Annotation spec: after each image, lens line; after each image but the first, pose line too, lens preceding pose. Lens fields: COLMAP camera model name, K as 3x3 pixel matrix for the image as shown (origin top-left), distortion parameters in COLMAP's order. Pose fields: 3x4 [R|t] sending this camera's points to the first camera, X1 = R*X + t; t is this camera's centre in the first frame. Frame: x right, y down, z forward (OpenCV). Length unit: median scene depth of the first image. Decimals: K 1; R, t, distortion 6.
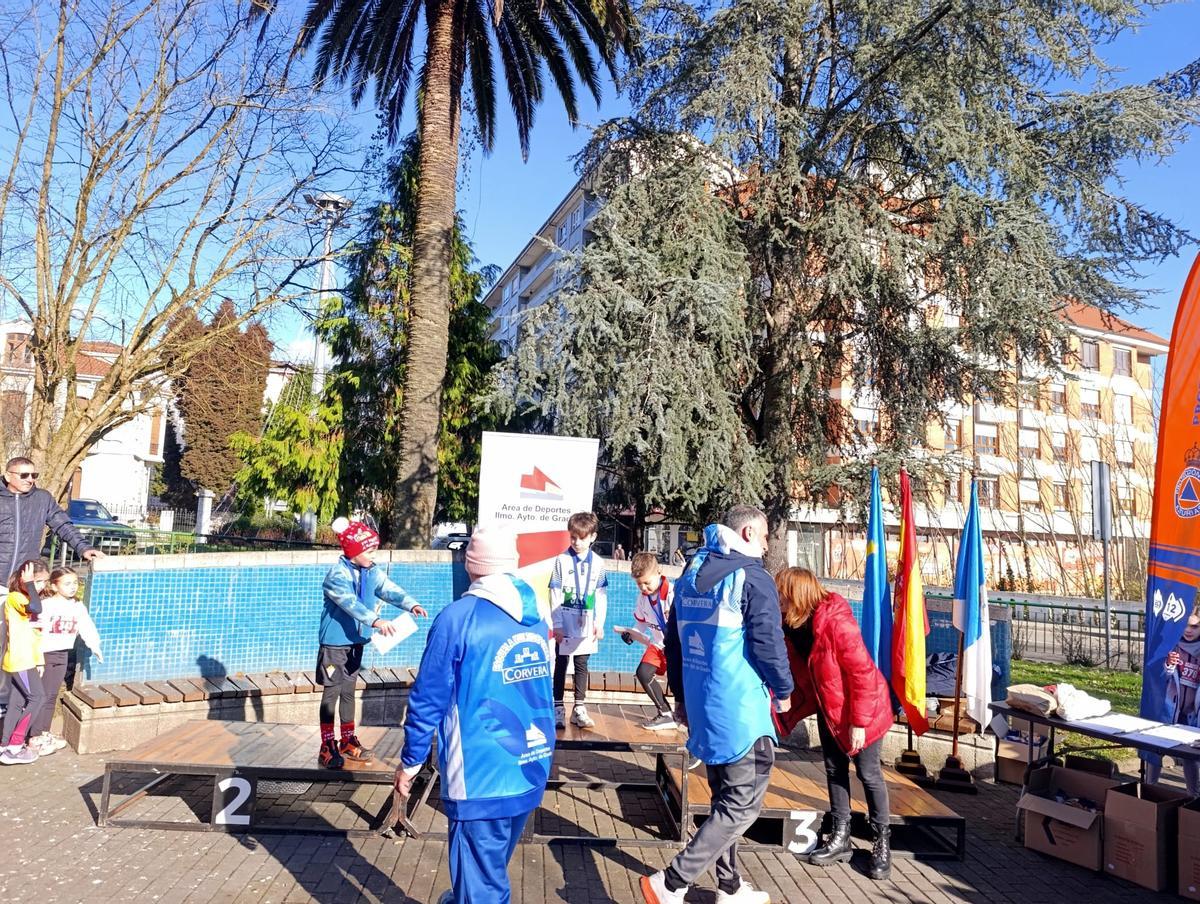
lens RADIAL K [[811.7, 0, 586.2], [0, 811.7, 456.6], [0, 0, 1]] dist [0.034690, -0.044976]
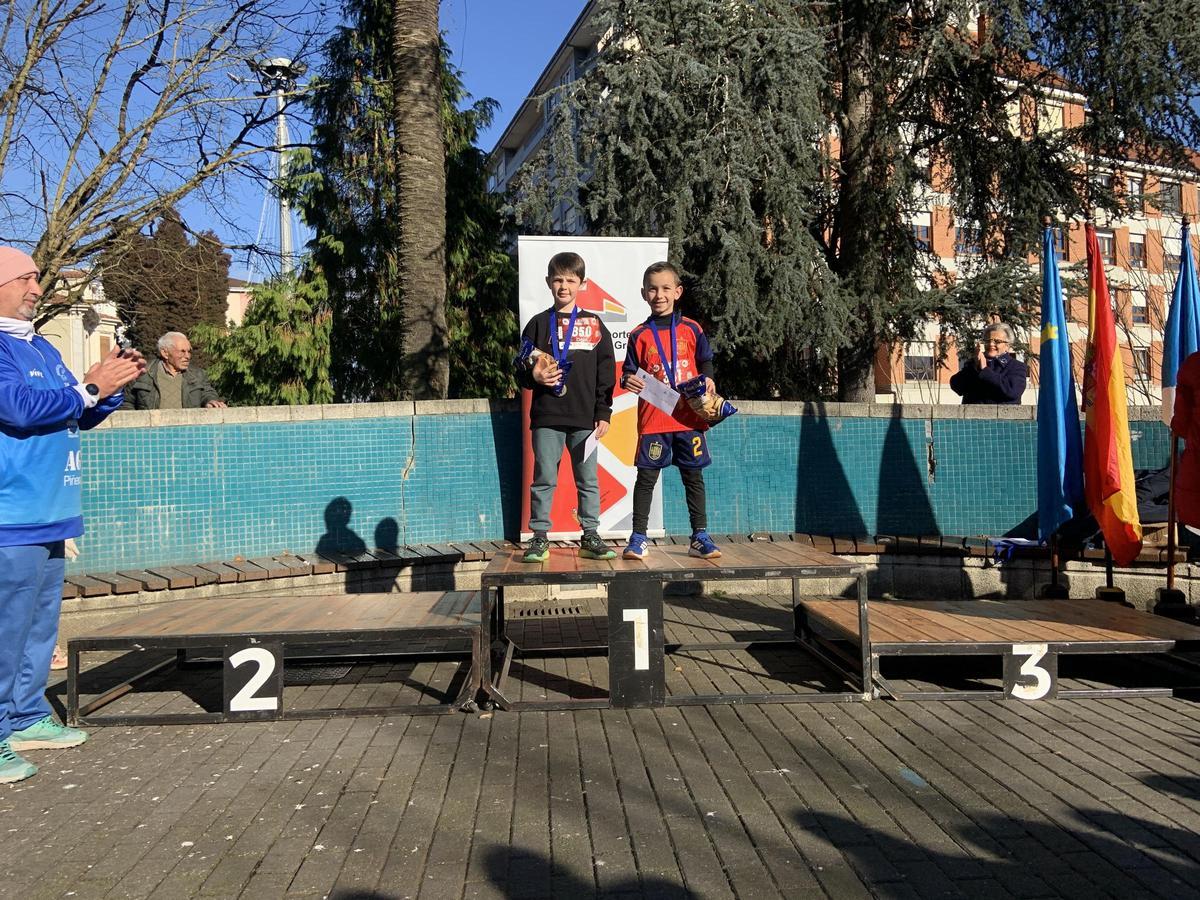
lens RADIAL K [[895.5, 0, 599.9], [0, 895.5, 448.0], [0, 0, 1]] dist [0.116312, -0.140560]
pose [[0.997545, -0.070028, 0.000626, -0.036100], [0.069700, 0.993656, 0.088264, 0.054800], [-0.006803, -0.088004, 0.996097, 0.068501]]
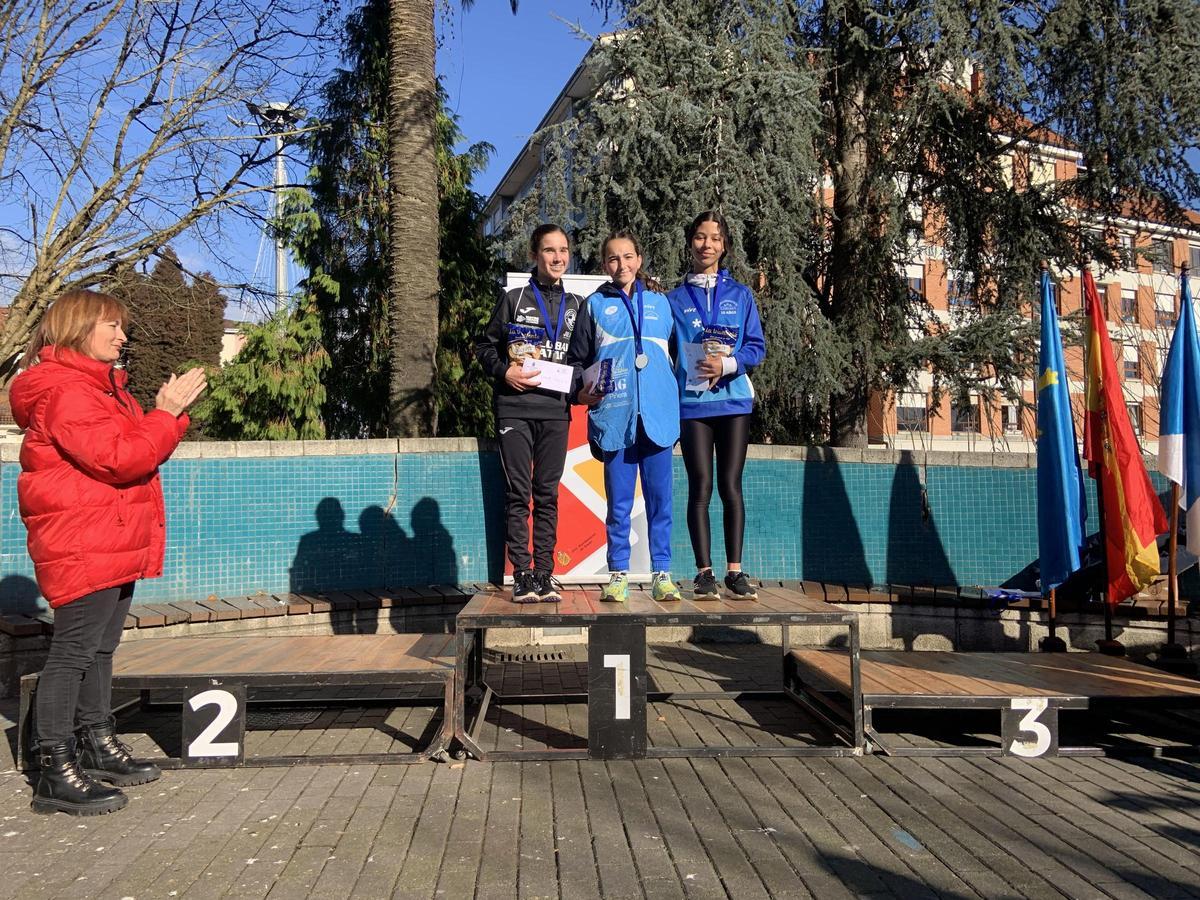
lens RADIAL K [[895.8, 0, 593.2], [0, 895.8, 465.7], [0, 0, 1]] dist [0.116806, -0.142670]
pose [[0.998520, -0.054241, 0.003945, -0.033532], [0.053929, 0.996925, 0.056845, 0.058329], [-0.007017, -0.056548, 0.998375, 0.078347]]
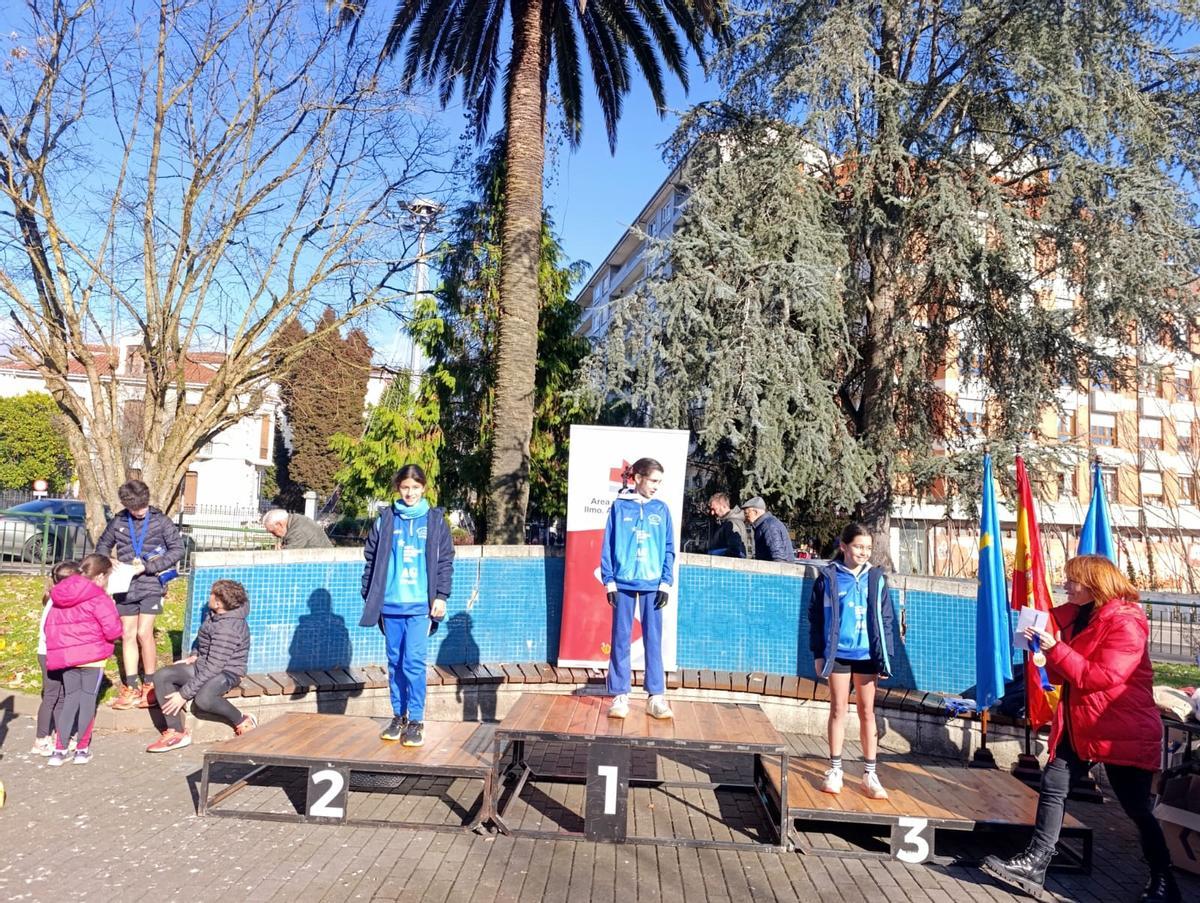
lens RADIAL K [[812.4, 0, 607.1], [0, 812.4, 470.1], [0, 0, 1]] dist [0.027903, -0.036230]
pose [[0.995852, -0.013389, -0.089996, 0.001802], [0.014963, 0.999746, 0.016833, 0.004469], [0.089748, -0.018110, 0.995800, 0.013640]]
